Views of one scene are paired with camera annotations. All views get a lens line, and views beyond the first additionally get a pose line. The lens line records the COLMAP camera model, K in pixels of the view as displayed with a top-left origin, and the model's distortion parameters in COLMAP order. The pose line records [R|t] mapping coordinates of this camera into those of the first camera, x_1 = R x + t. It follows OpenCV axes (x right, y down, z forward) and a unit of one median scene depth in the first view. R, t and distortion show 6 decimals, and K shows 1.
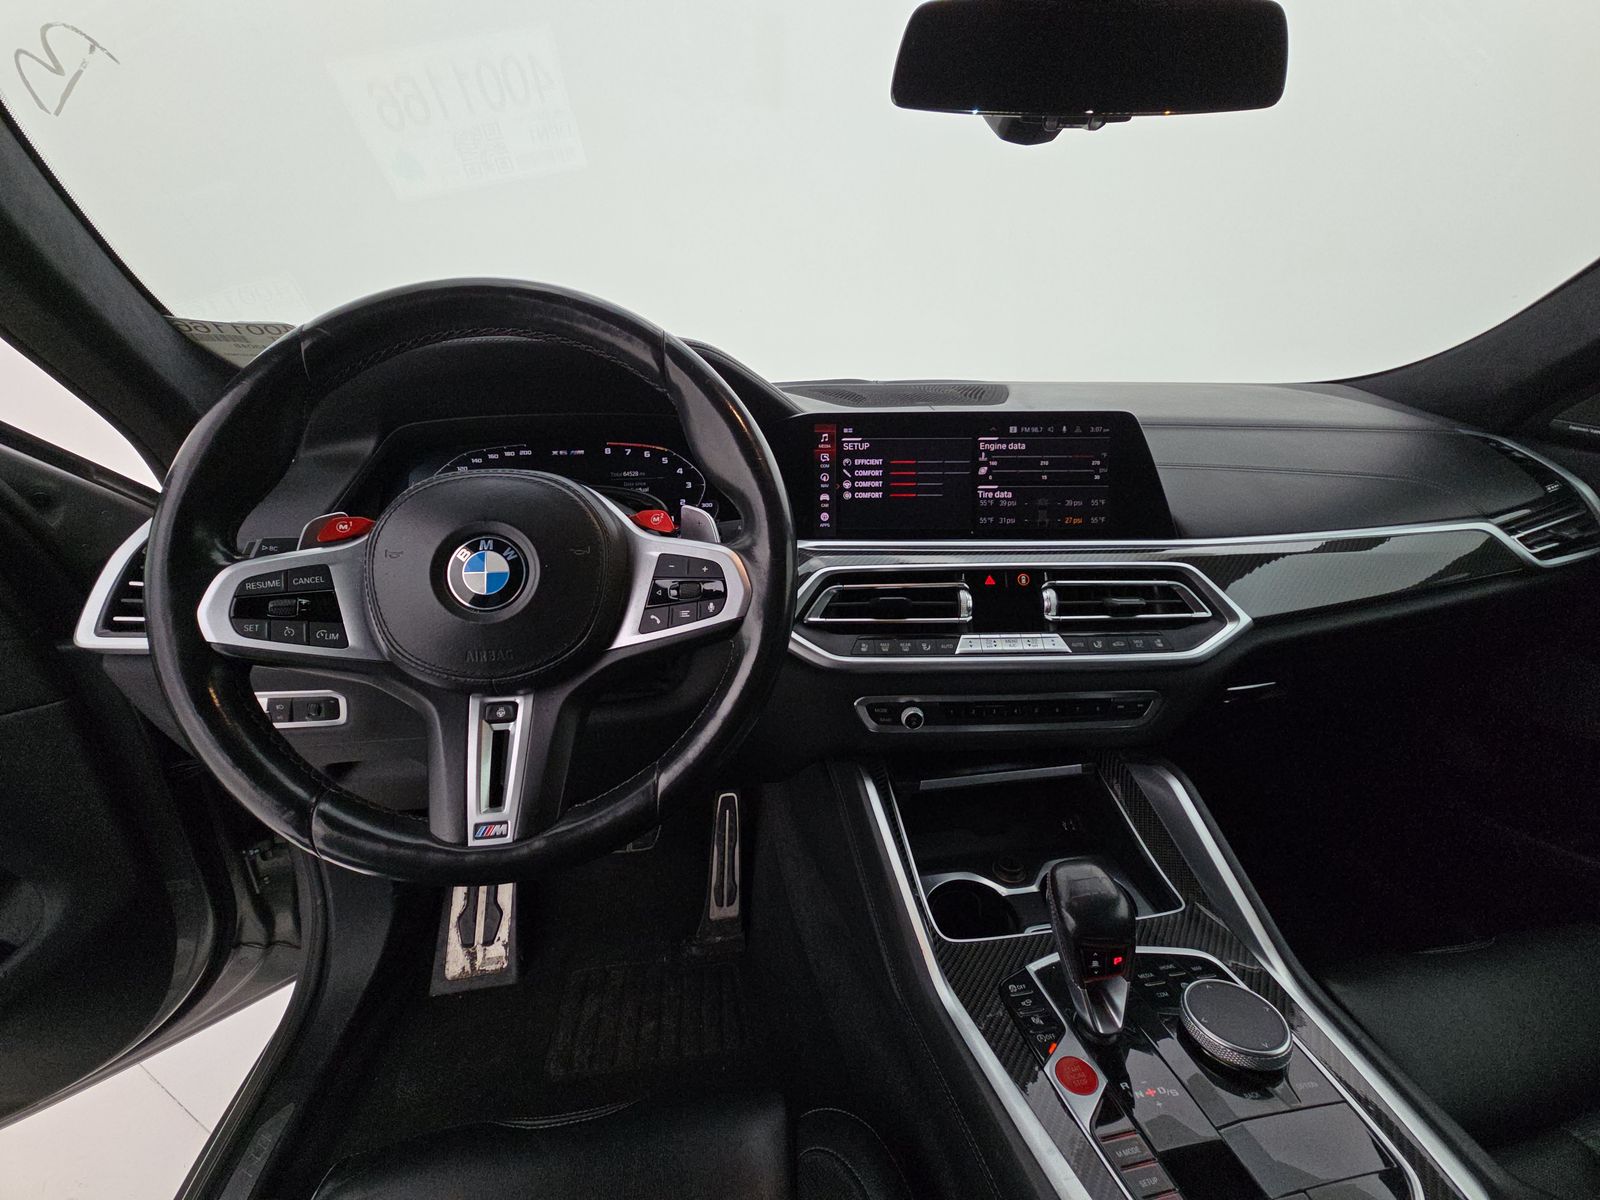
lens RADIAL K [[644.2, 0, 805.3], [0, 644.2, 588.7], [0, 0, 1]] dist [-0.003486, 0.000580]
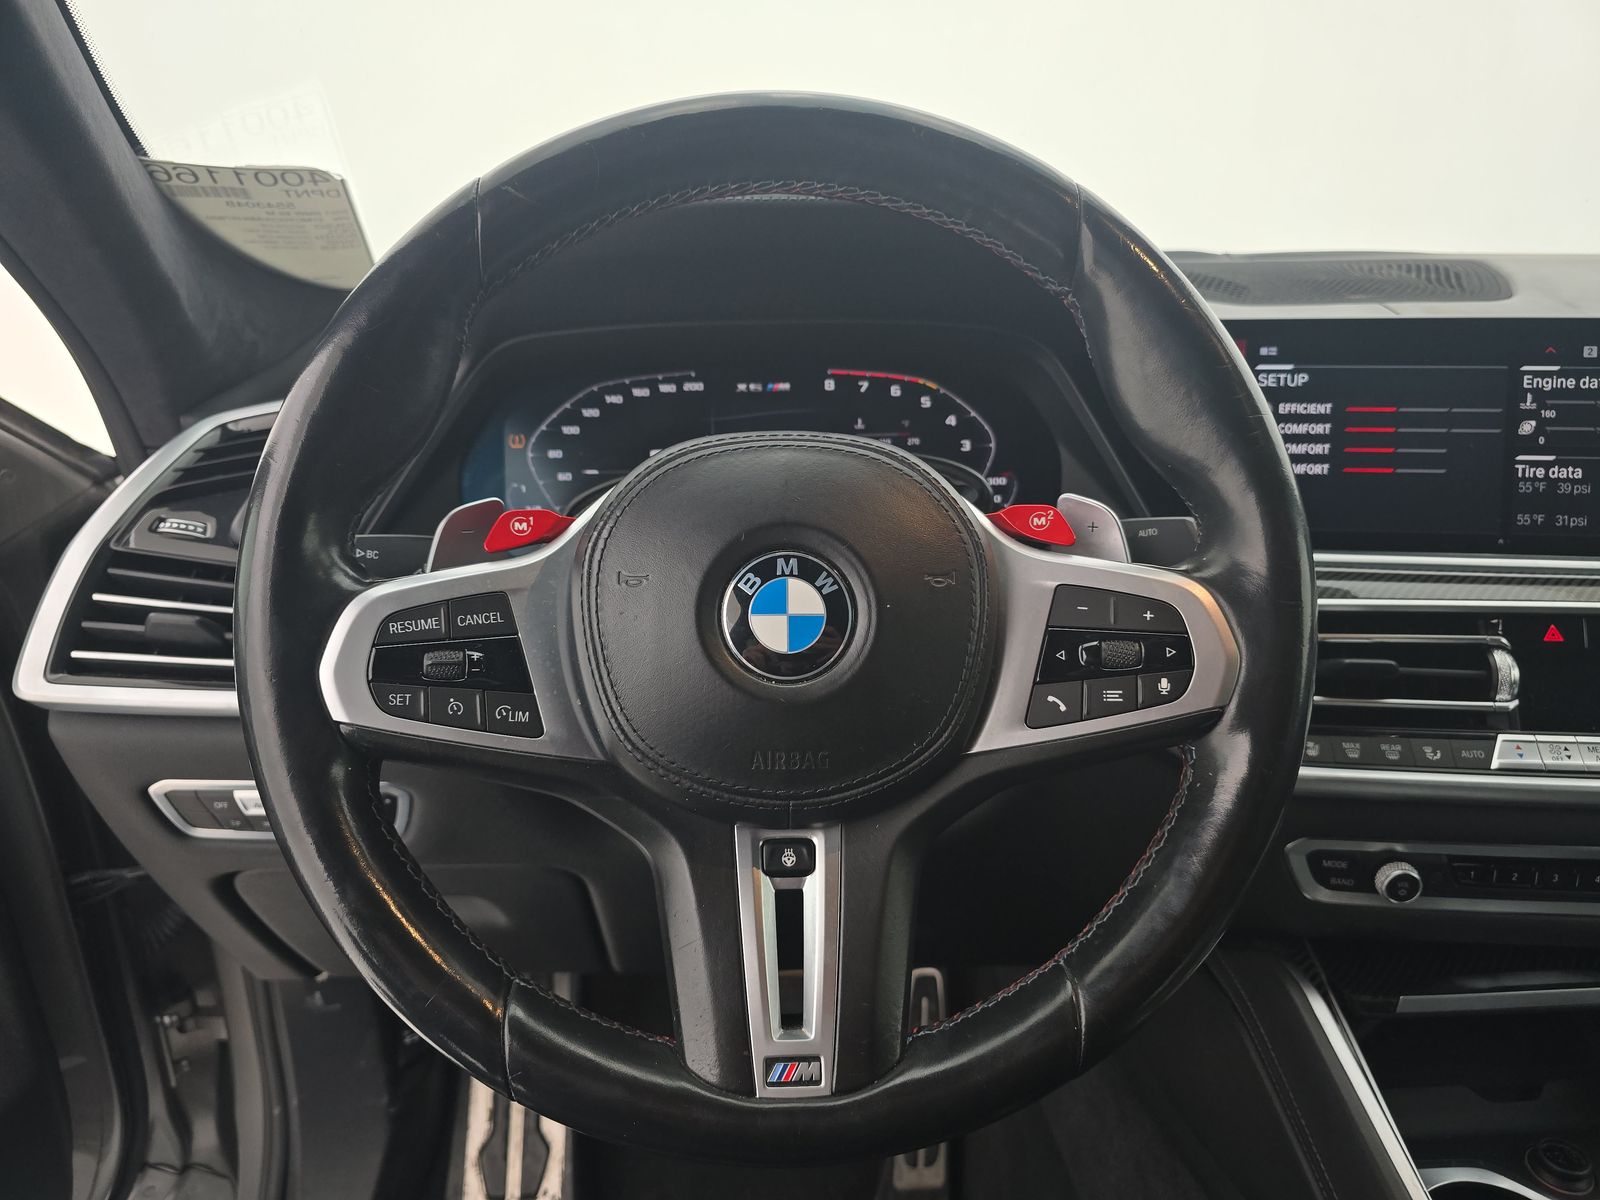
lens RADIAL K [[1090.3, 0, 807.3], [0, 1090.3, 603.9], [0, 0, 1]] dist [0.028839, -0.039333]
pose [[0.994320, 0.029923, -0.102141, -0.249398], [-0.029124, 0.999532, 0.009312, -0.029381], [0.102372, -0.006285, 0.994726, 0.027357]]
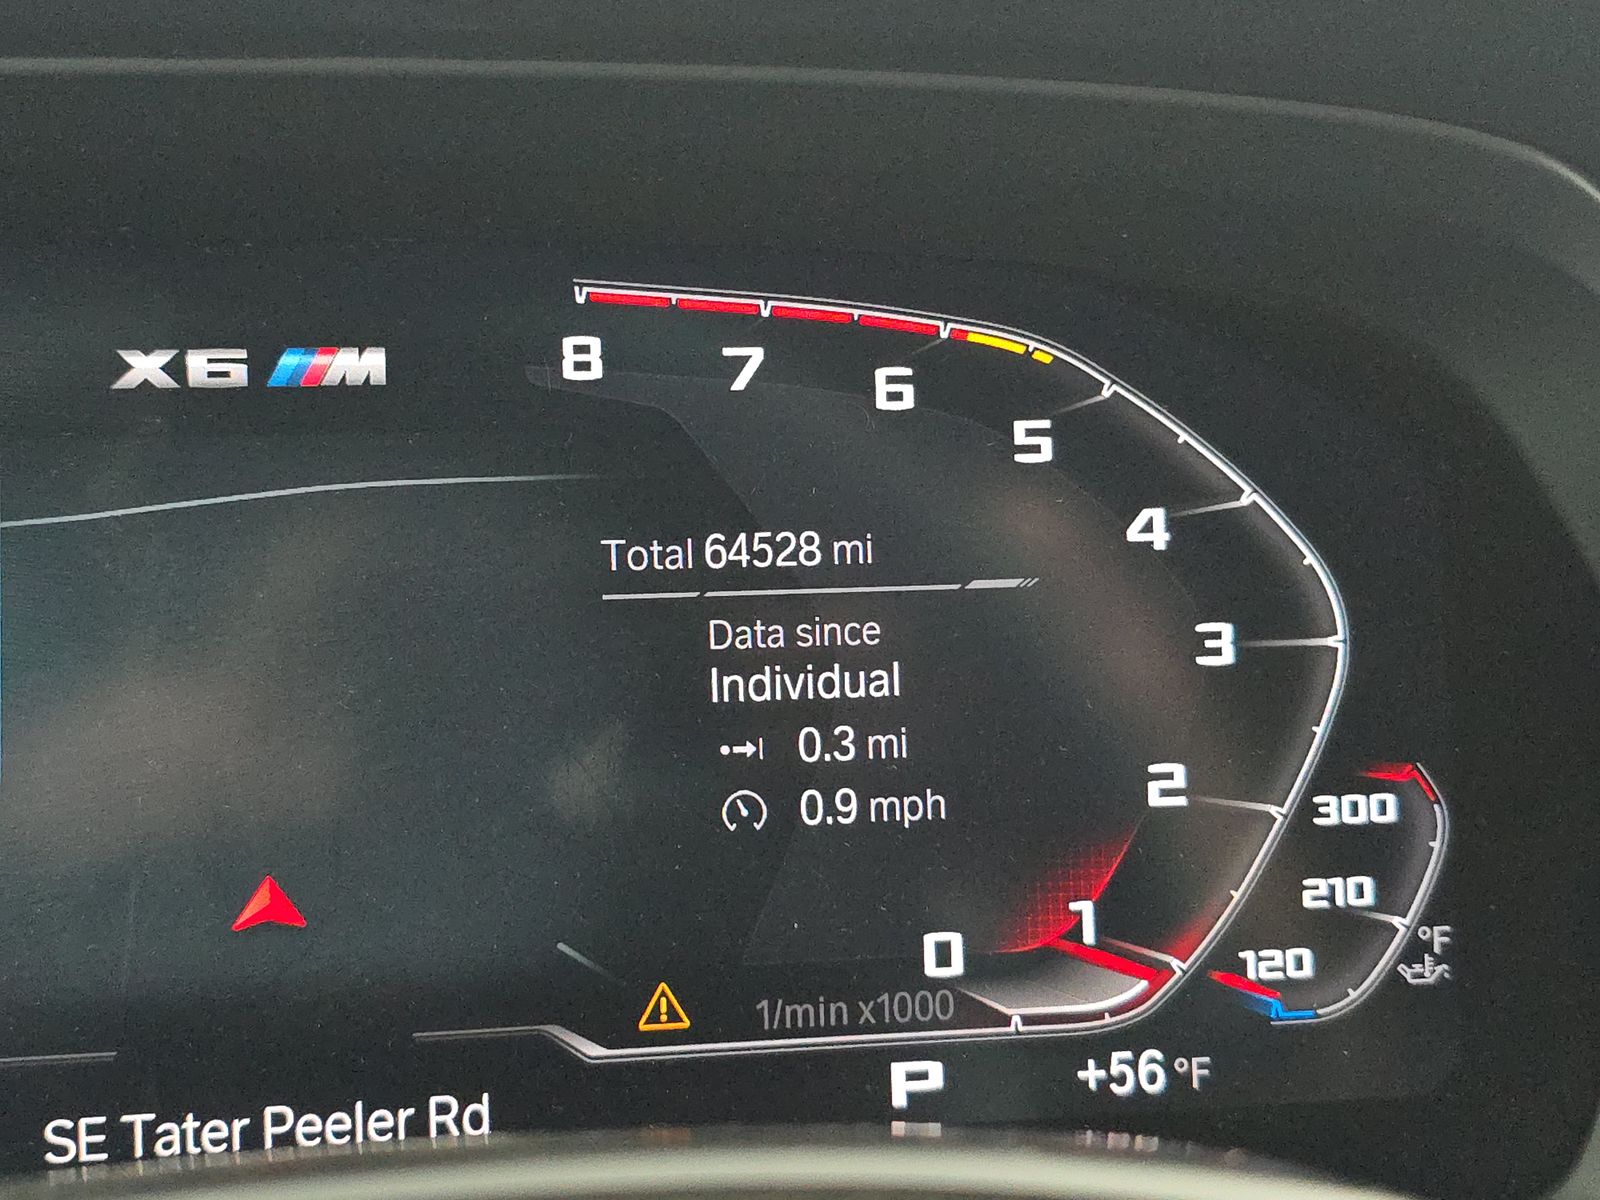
lens RADIAL K [[1090.3, 0, 801.7], [0, 1090.3, 595.0], [0, 0, 1]] dist [0.028839, -0.039333]
pose [[0.995558, 0.038135, -0.086082, -0.277595], [-0.033110, 0.997705, 0.059060, -0.206350], [0.088137, -0.055947, 0.994536, 0.899165]]
